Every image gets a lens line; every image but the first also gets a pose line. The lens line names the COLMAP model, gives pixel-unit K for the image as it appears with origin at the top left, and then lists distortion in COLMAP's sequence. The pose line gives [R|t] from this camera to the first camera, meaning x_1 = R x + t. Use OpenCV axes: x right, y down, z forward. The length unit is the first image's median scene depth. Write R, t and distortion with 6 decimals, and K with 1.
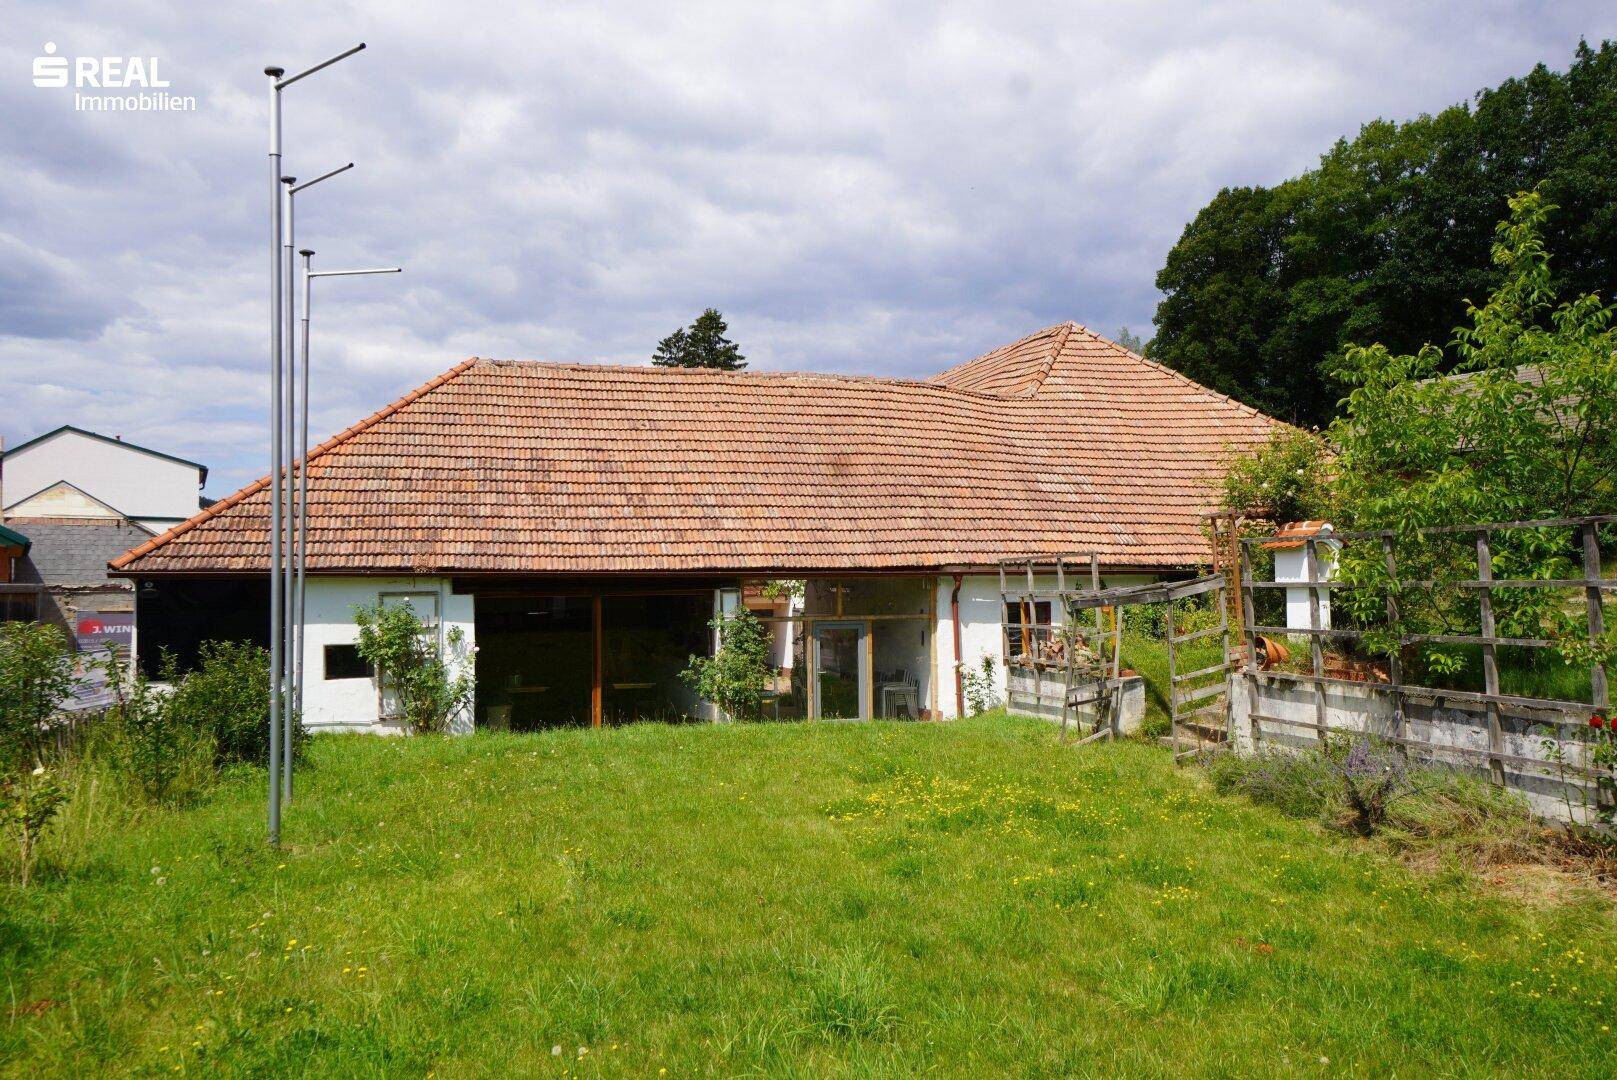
lens RADIAL K [[1262.8, 0, 816.3], [0, 1262.8, 552.9], [0, 0, 1]] dist [0.110668, 0.005175]
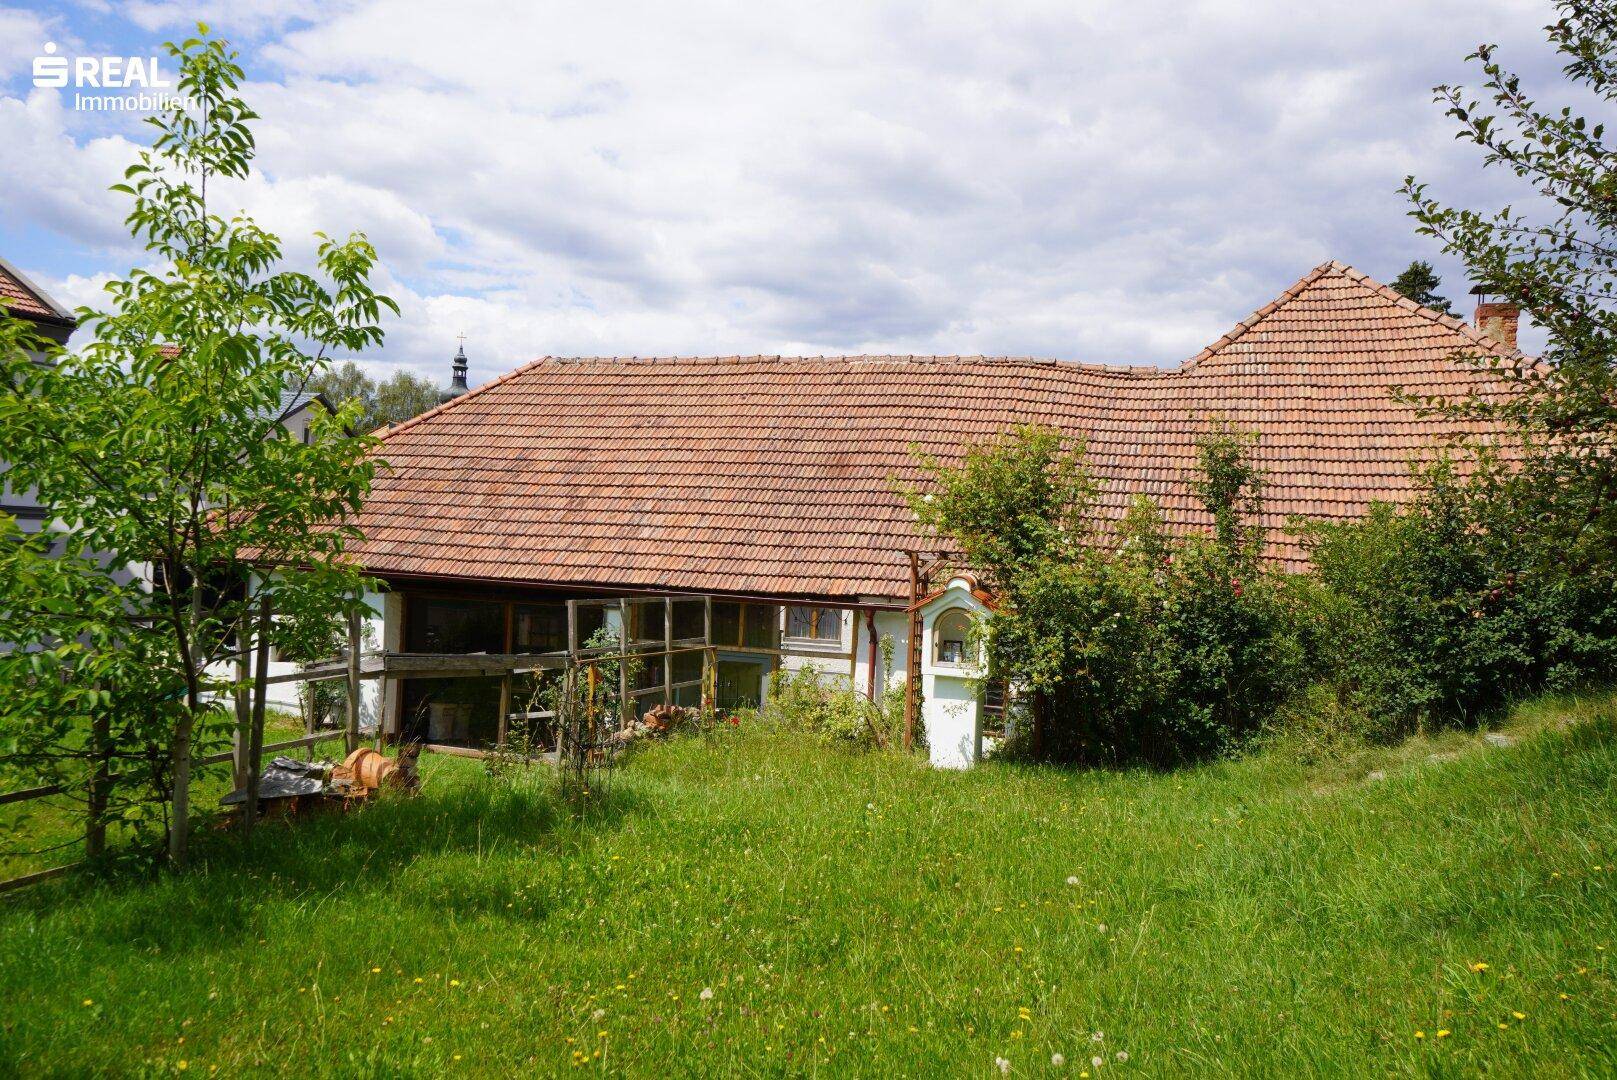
lens RADIAL K [[1219.9, 0, 844.2], [0, 1219.9, 556.4], [0, 0, 1]] dist [0.013109, -0.000547]
pose [[0.825042, 0.051774, -0.562695, 0.376990], [-0.036983, 0.998606, 0.037657, -0.031051], [0.563860, -0.010259, 0.825806, 0.257115]]
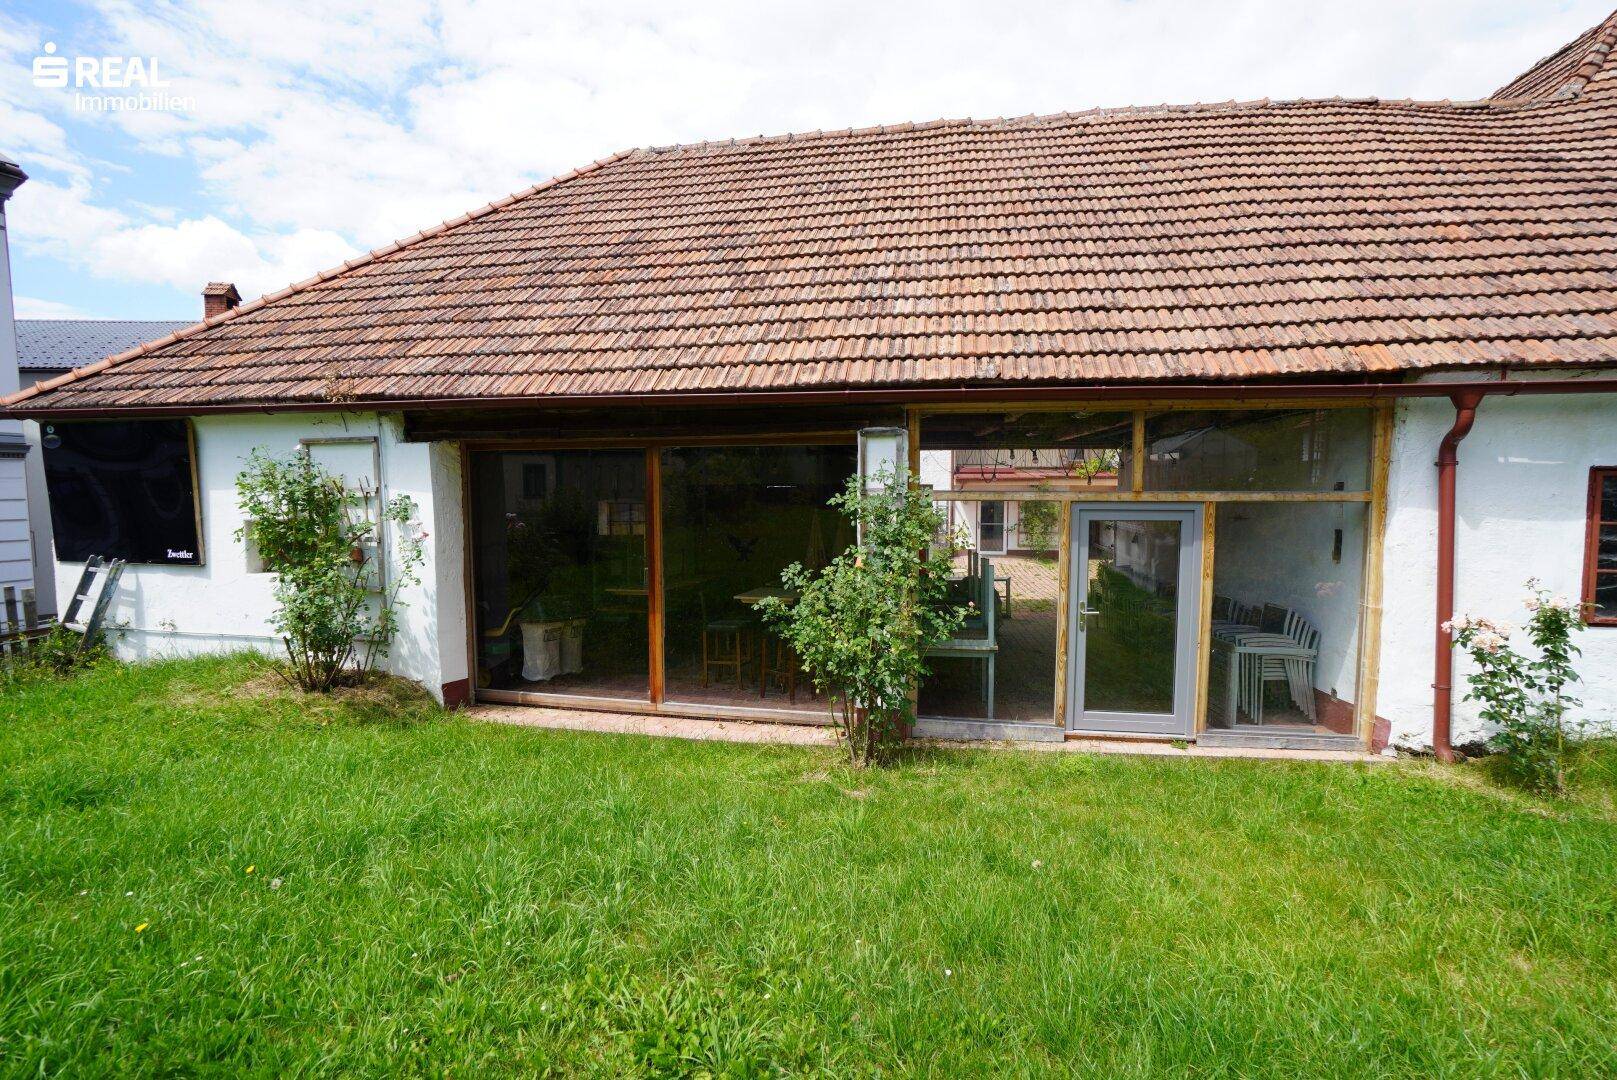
lens RADIAL K [[709.3, 0, 815.3], [0, 709.3, 534.7], [0, 0, 1]] dist [-0.023374, 0.001385]
pose [[0.892303, 0.043409, -0.449345, 0.021492], [0.003665, 0.994637, 0.103365, 0.027371], [0.451422, -0.093879, 0.887358, 0.510268]]
